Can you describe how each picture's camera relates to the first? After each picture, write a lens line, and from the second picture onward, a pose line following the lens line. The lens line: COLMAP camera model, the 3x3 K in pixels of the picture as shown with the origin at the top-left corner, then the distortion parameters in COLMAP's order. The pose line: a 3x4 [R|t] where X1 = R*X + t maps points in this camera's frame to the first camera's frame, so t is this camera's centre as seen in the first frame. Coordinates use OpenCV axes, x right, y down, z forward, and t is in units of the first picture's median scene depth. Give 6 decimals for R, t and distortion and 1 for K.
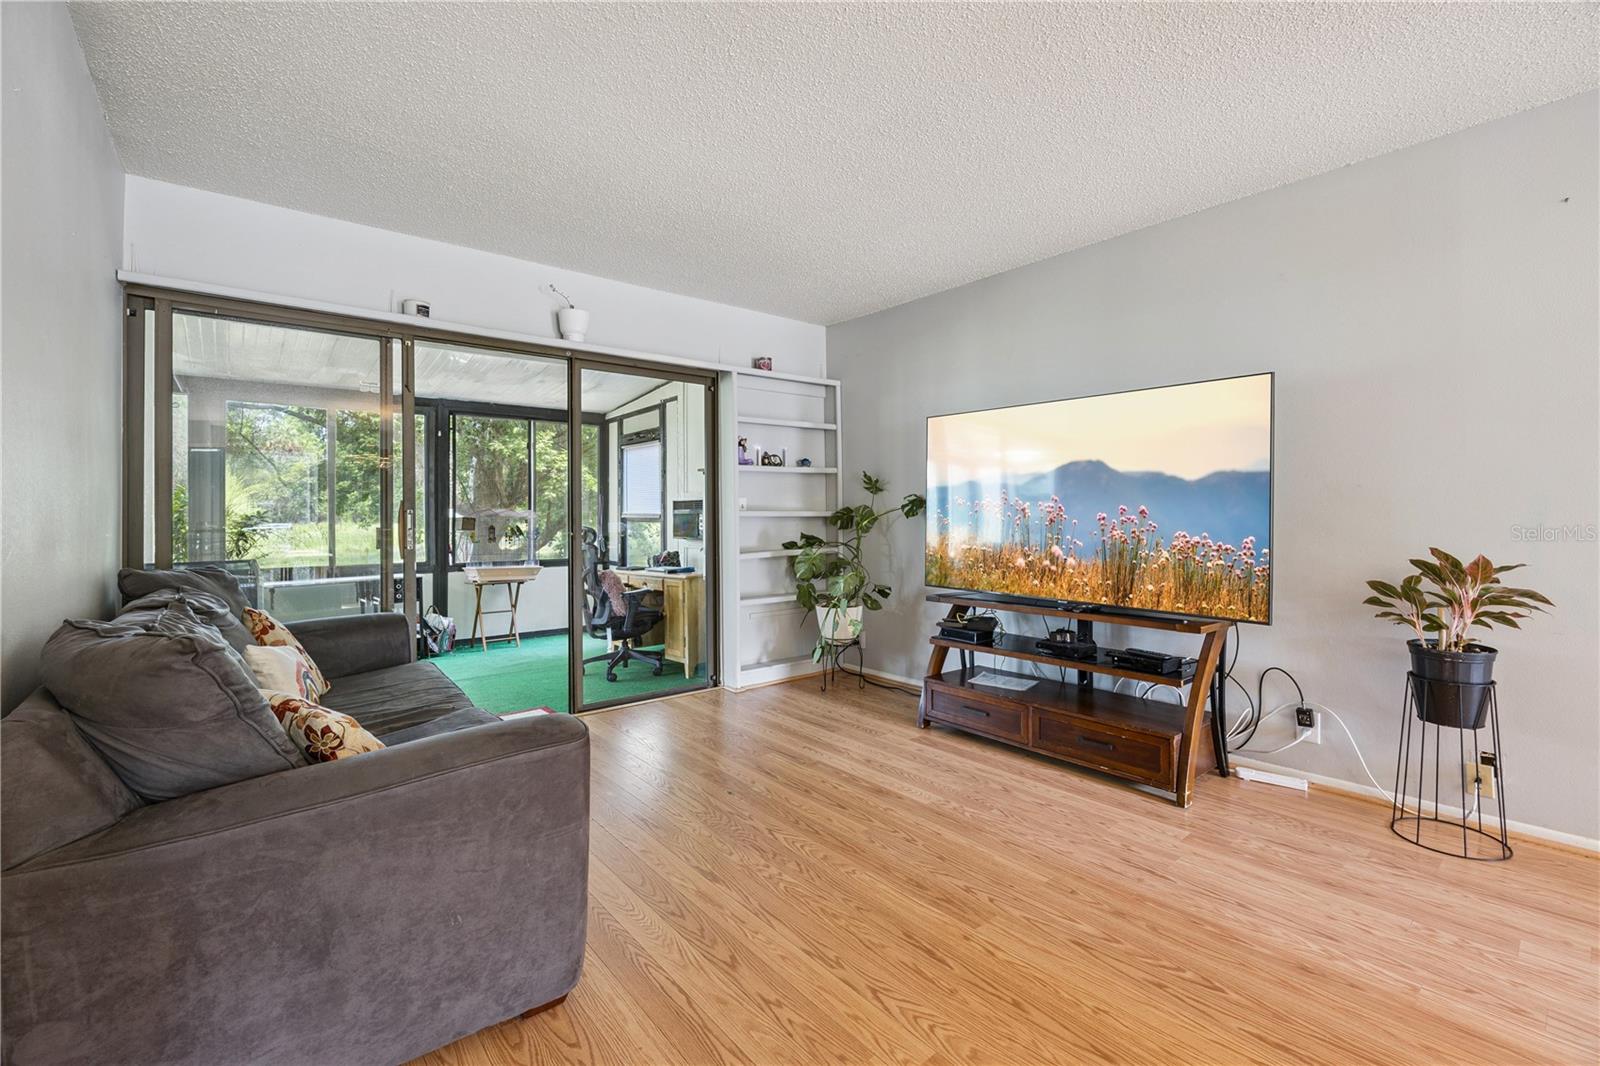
lens RADIAL K [[677.7, 0, 792.7], [0, 677.7, 513.0], [0, 0, 1]] dist [-0.001592, -0.000102]
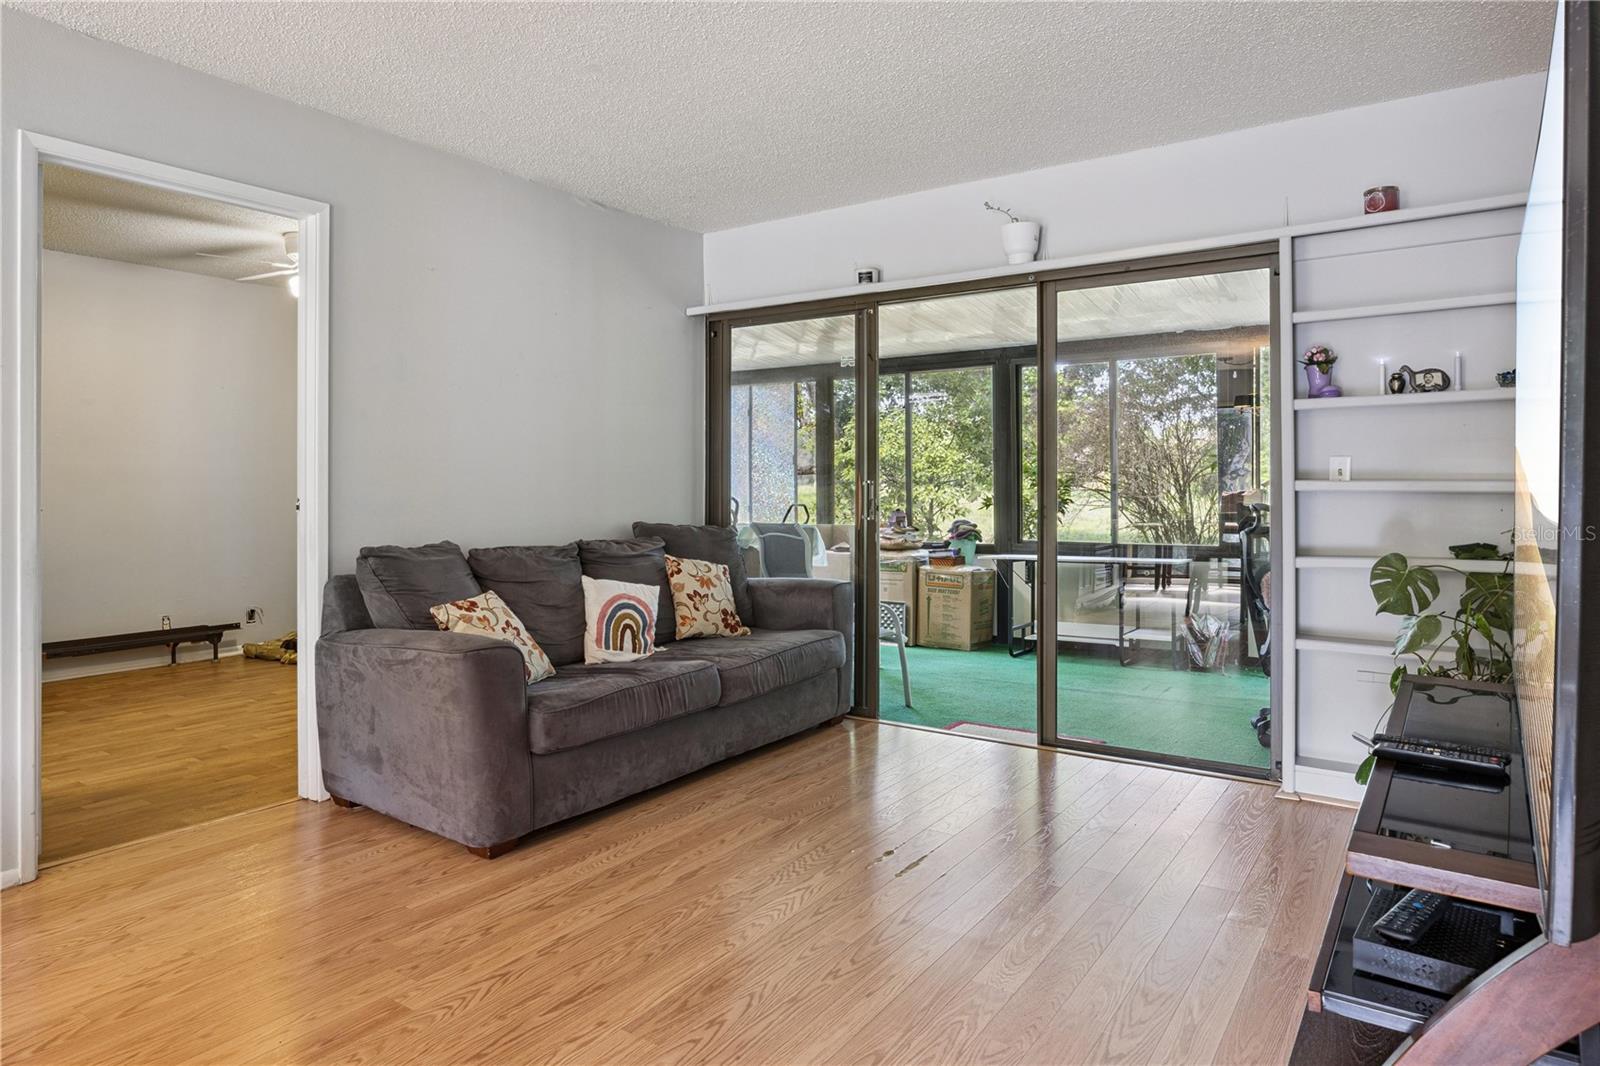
lens RADIAL K [[989.8, 0, 798.4], [0, 989.8, 470.2], [0, 0, 1]] dist [-0.002303, -0.000285]
pose [[0.281149, -0.005848, -0.959646, 1.309654], [-0.001445, 0.999978, -0.006517, -0.011558], [0.959663, 0.003219, 0.281134, 0.815006]]
